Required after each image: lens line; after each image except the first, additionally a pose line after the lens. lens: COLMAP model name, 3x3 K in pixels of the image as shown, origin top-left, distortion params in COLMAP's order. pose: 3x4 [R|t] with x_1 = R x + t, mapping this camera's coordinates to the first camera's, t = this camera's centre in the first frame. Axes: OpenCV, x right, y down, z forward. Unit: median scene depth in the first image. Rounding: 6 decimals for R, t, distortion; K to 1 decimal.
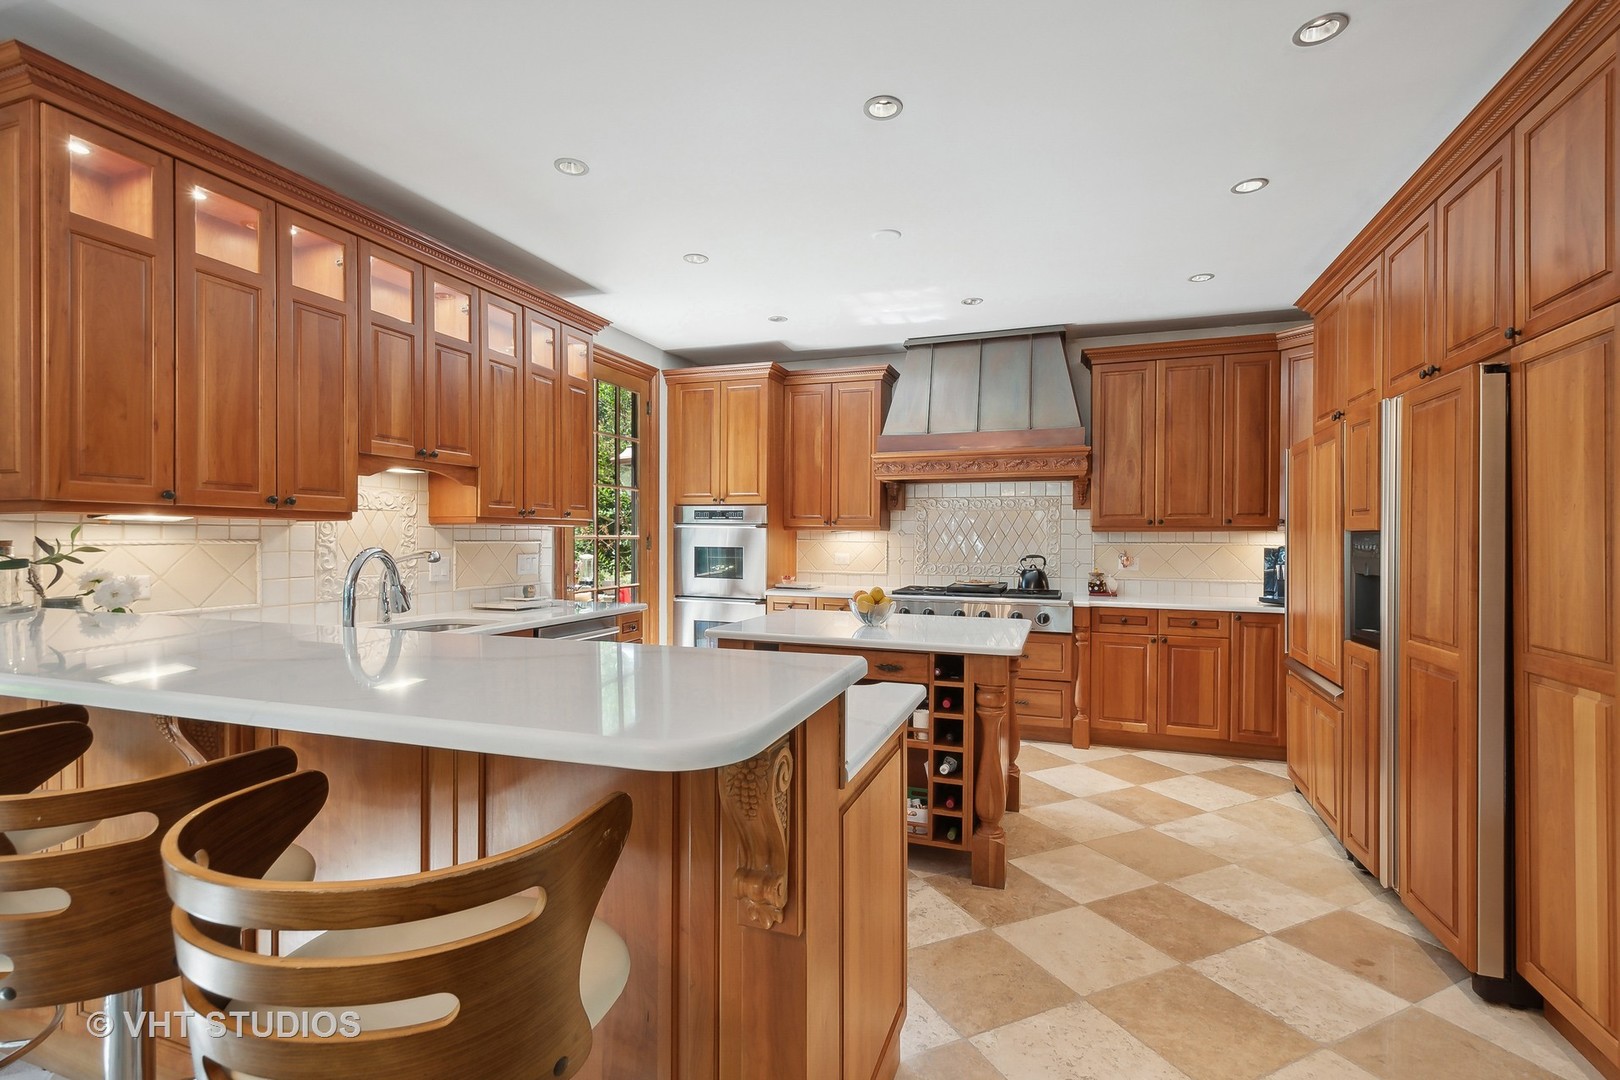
lens RADIAL K [[713.6, 0, 802.9], [0, 713.6, 528.8], [0, 0, 1]] dist [-0.001295, -0.000371]
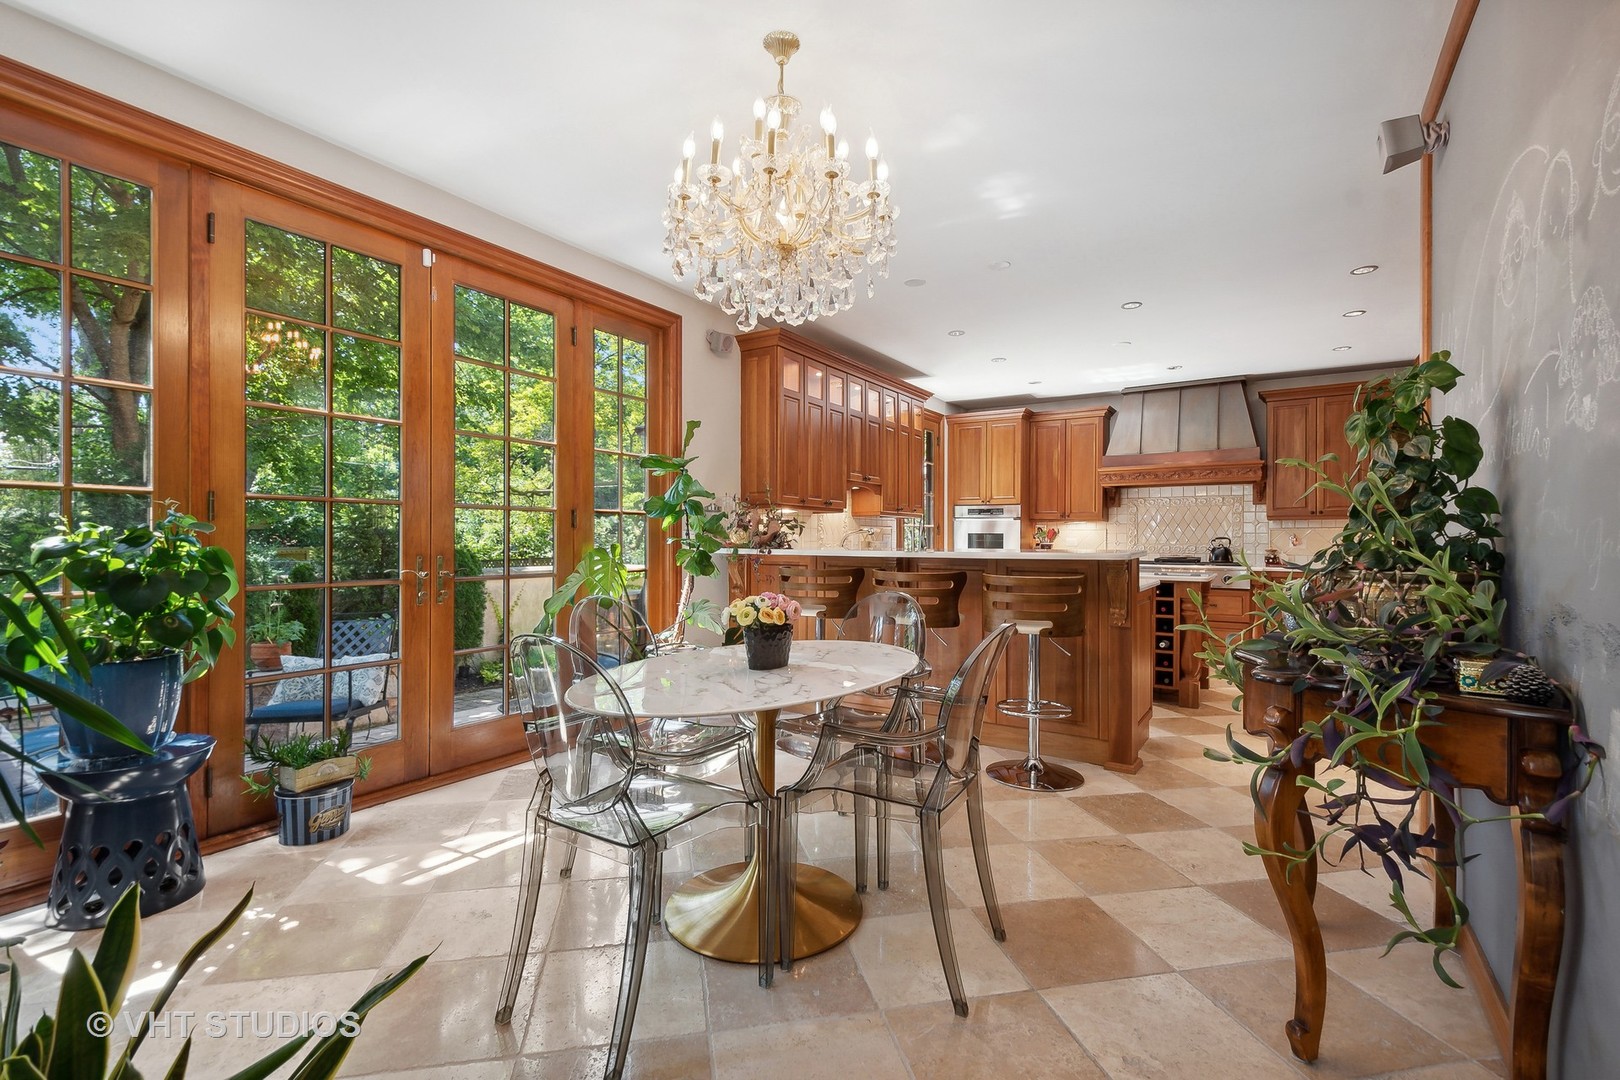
lens RADIAL K [[686.4, 0, 810.8], [0, 686.4, 534.7], [0, 0, 1]] dist [0.001699, 0.000059]
pose [[0.971607, -0.002399, -0.236588, -0.145698], [0.003142, 0.999991, 0.002763, 0.025537], [0.236579, -0.003428, 0.971606, -0.517465]]
